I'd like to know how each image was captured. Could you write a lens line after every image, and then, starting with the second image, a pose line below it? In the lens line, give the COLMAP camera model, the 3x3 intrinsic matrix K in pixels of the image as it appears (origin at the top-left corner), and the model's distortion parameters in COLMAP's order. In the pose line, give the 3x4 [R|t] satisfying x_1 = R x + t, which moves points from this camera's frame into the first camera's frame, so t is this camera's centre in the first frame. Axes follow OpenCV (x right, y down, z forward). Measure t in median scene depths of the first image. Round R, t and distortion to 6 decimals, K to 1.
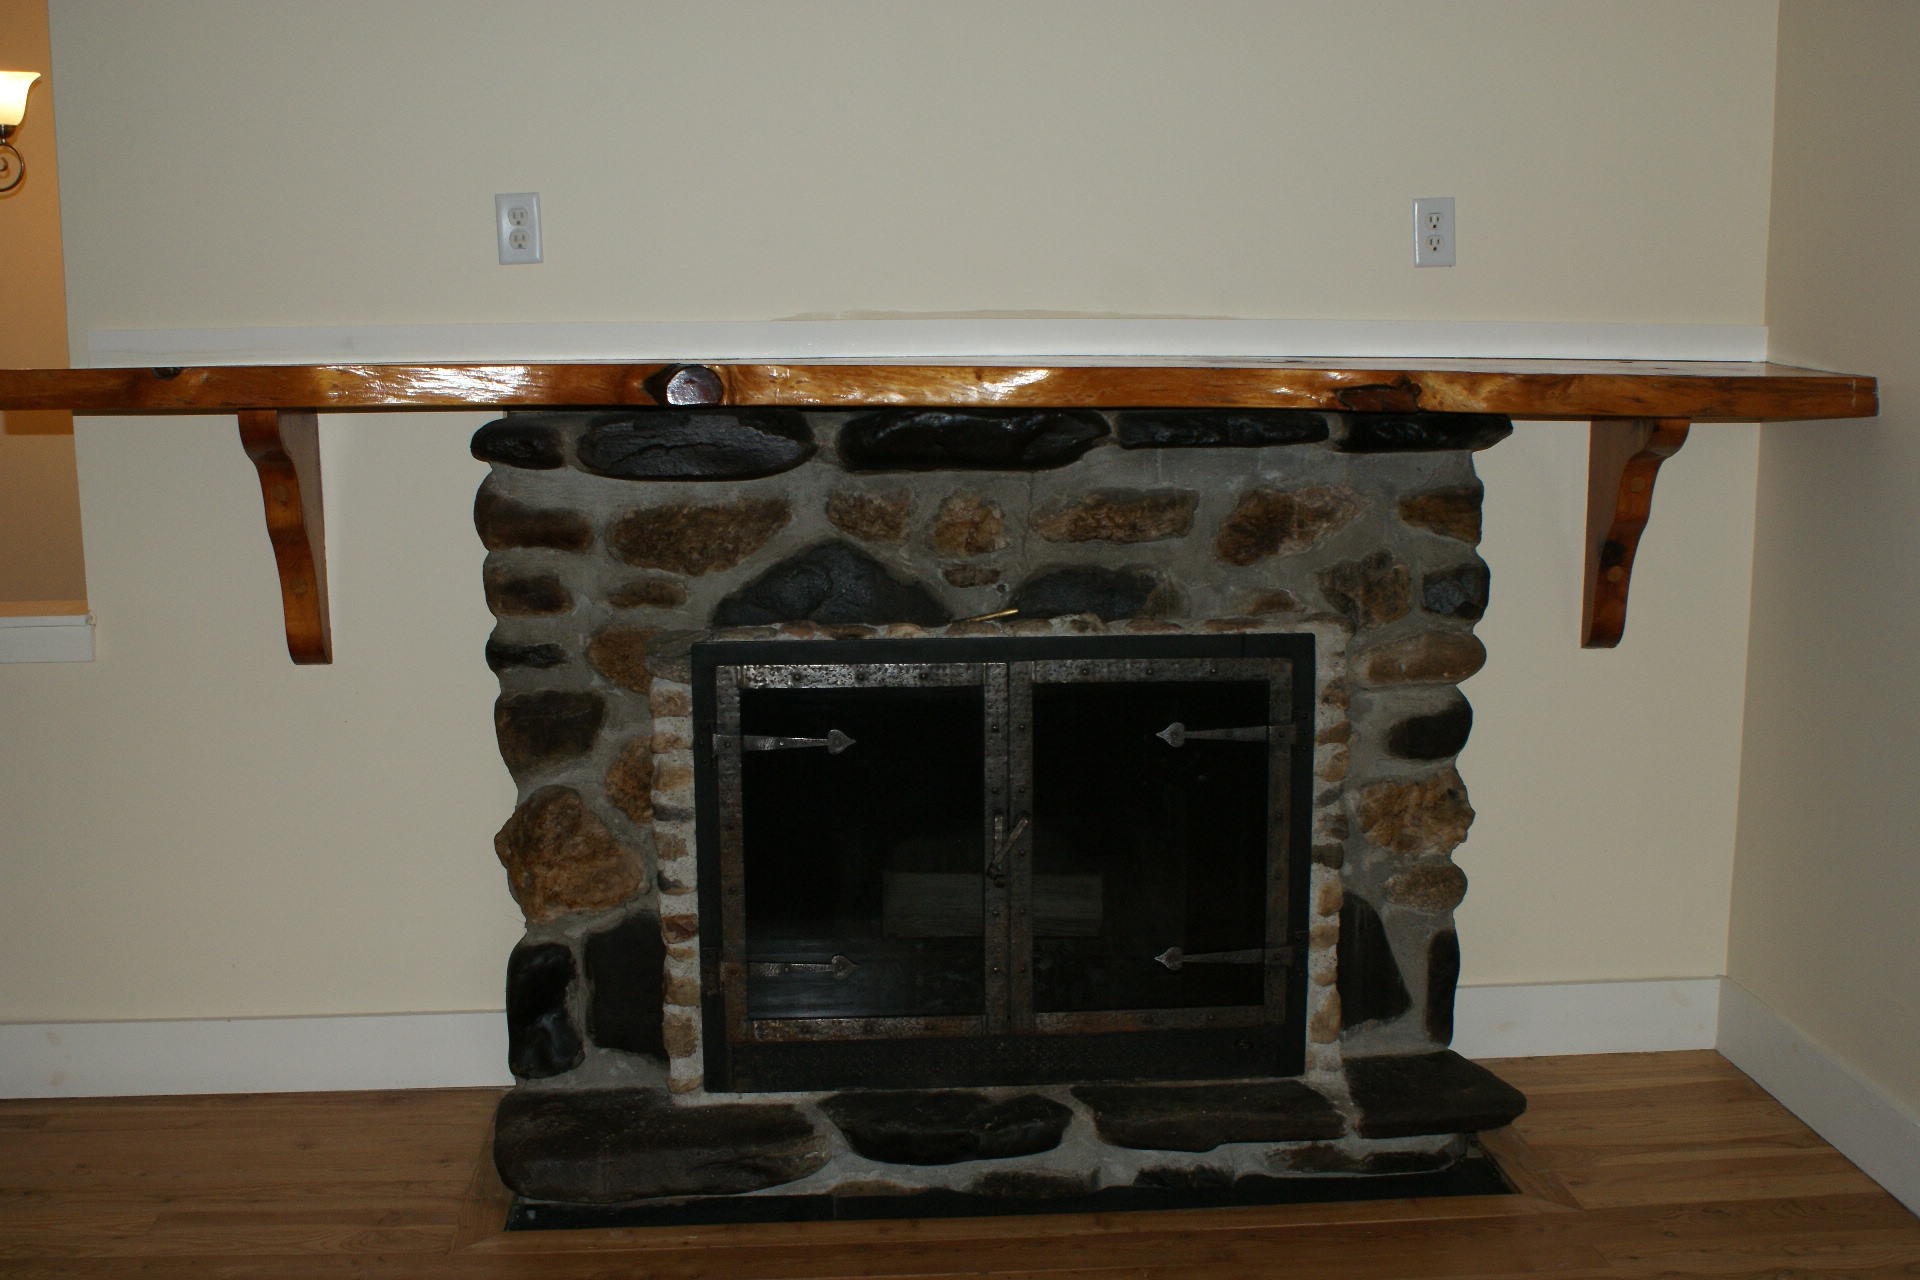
lens RADIAL K [[2110.5, 0, 961.7], [0, 2110.5, 646.9], [0, 0, 1]] dist [-0.071896, 0.000000]
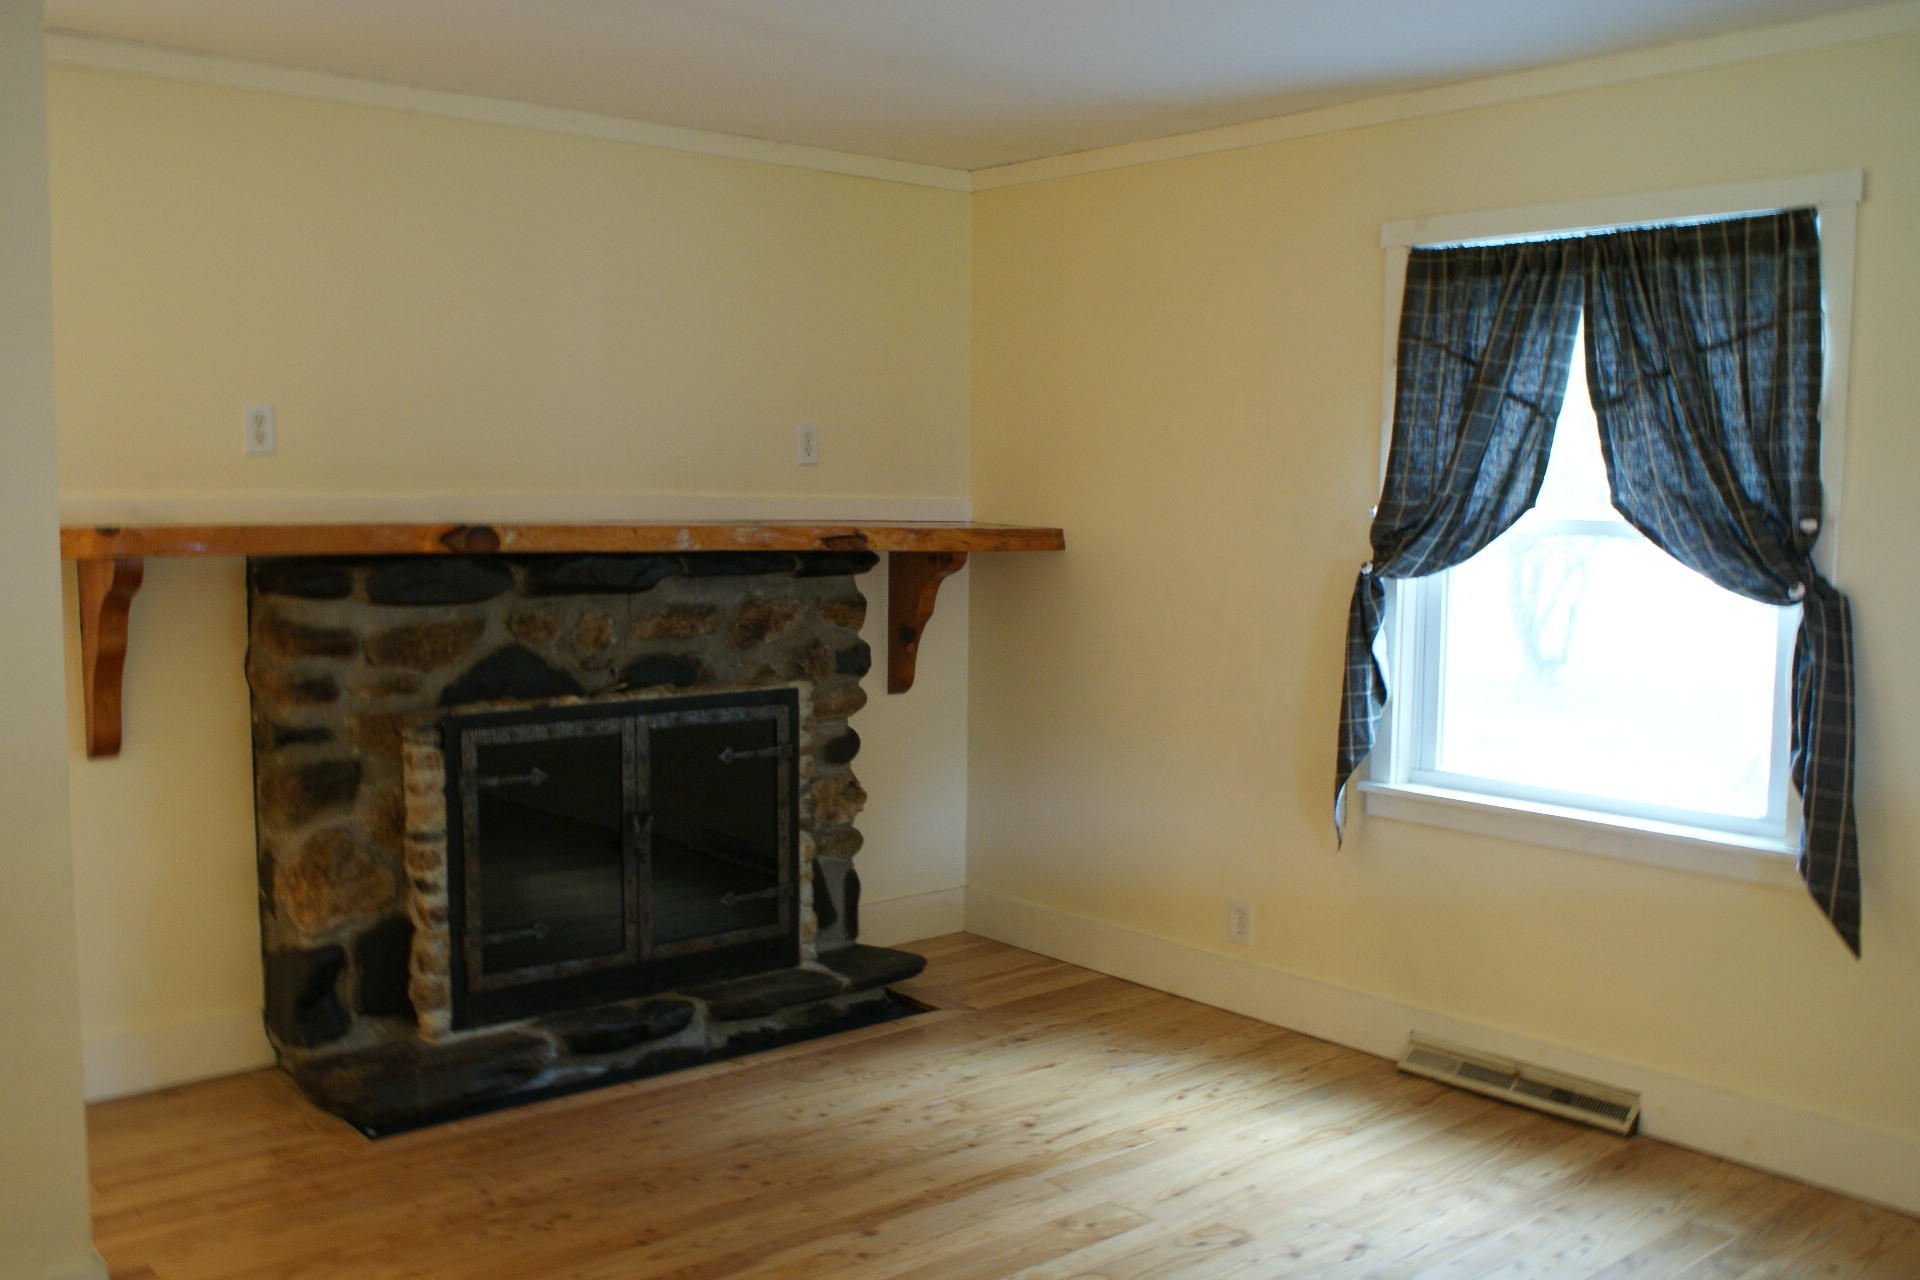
lens RADIAL K [[1796.6, 0, 959.6], [0, 1796.6, 635.3], [0, 0, 1]] dist [-0.100919, 0.000000]
pose [[0.801013, -0.038067, 0.597435, -0.556007], [0.085725, 0.994985, -0.051538, 0.035250], [-0.592477, 0.092498, 0.800259, -0.191398]]
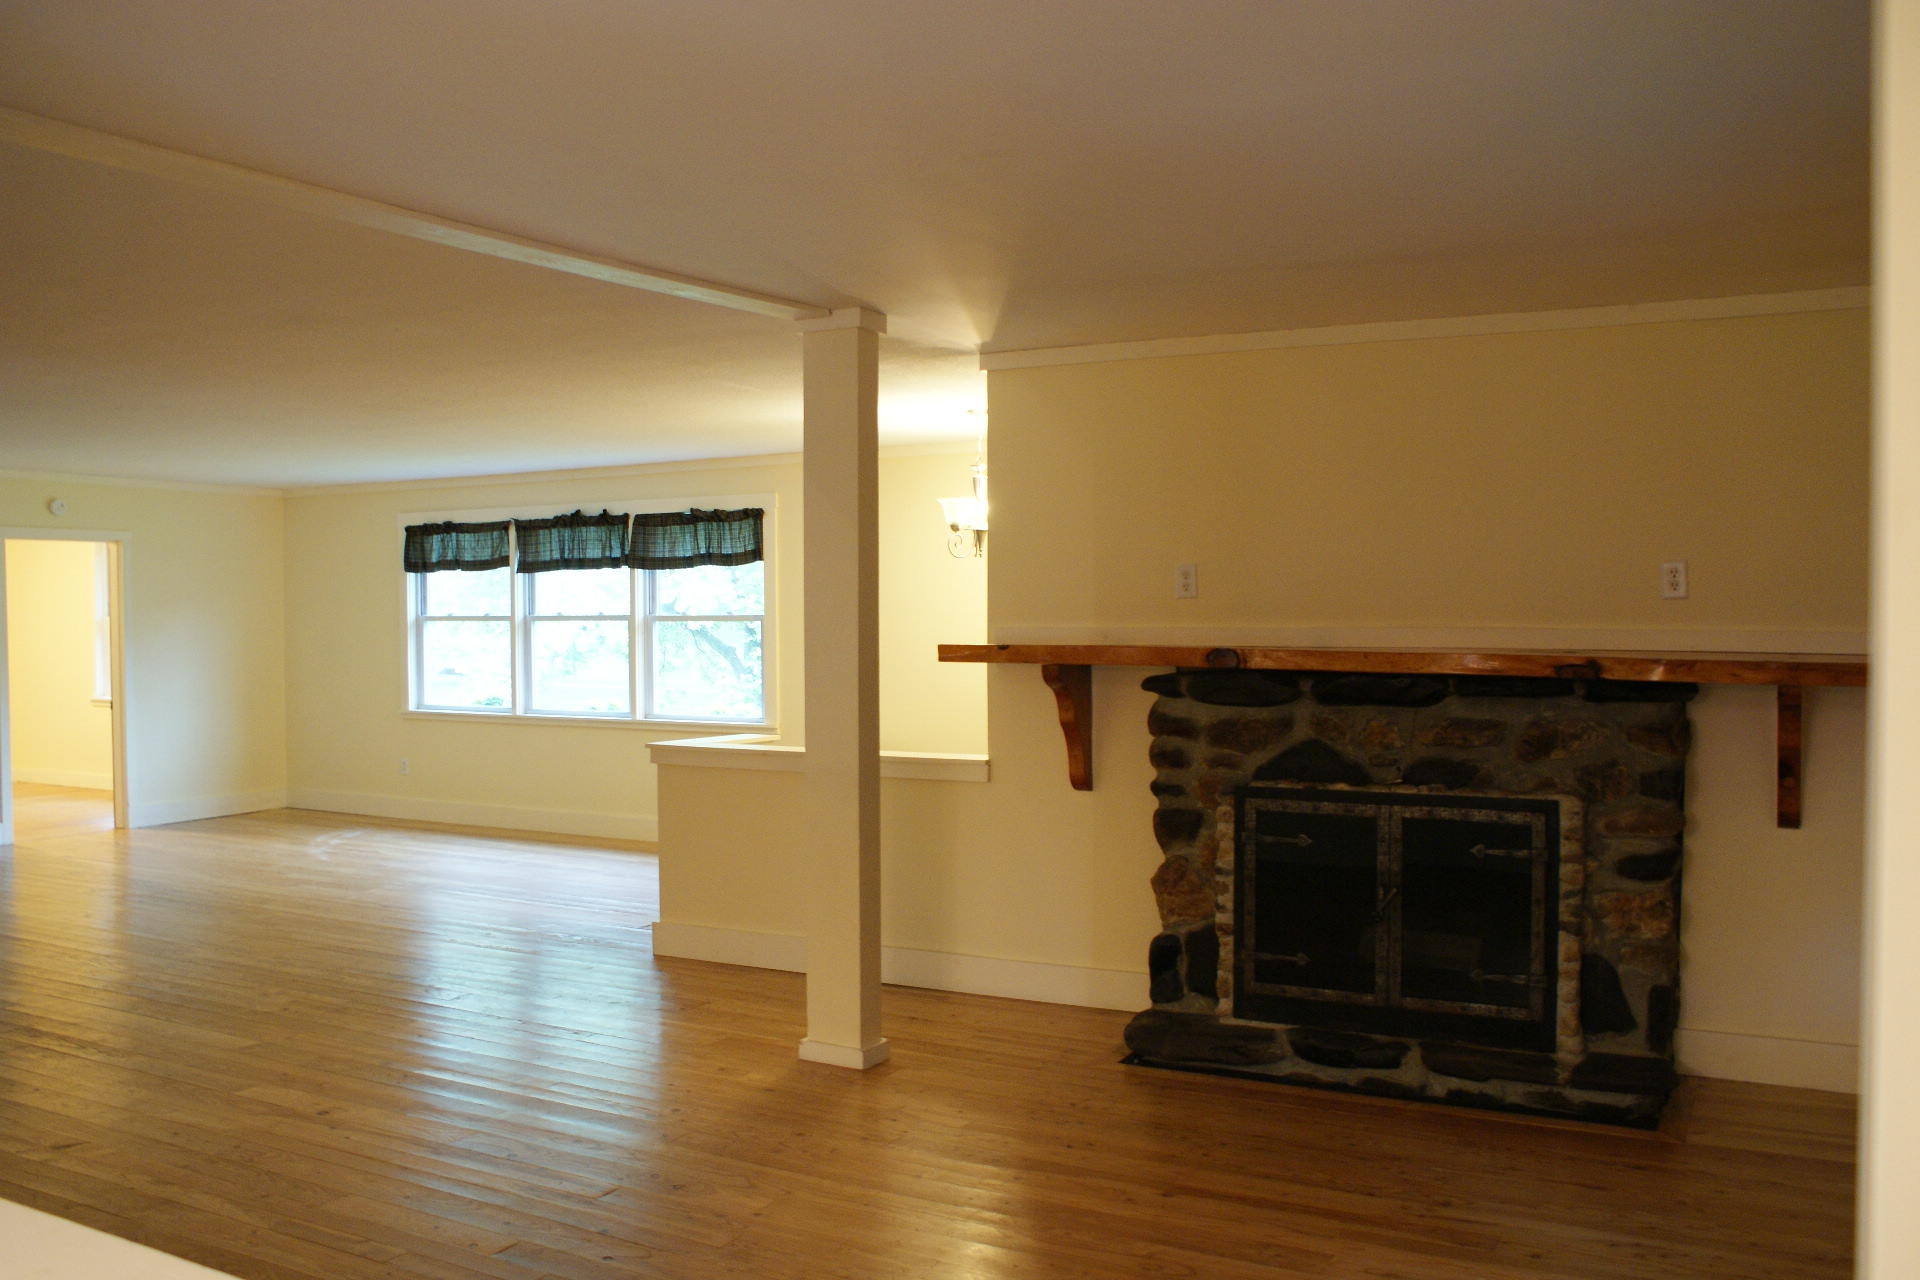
lens RADIAL K [[1655.5, 0, 957.9], [0, 1655.5, 648.5], [0, 0, 1]] dist [-0.087883, 0.019753]
pose [[0.844045, 0.014421, -0.536078, 0.476738], [-0.087399, 0.989972, -0.110978, 0.064408], [0.529102, 0.140523, 0.836842, -0.463581]]
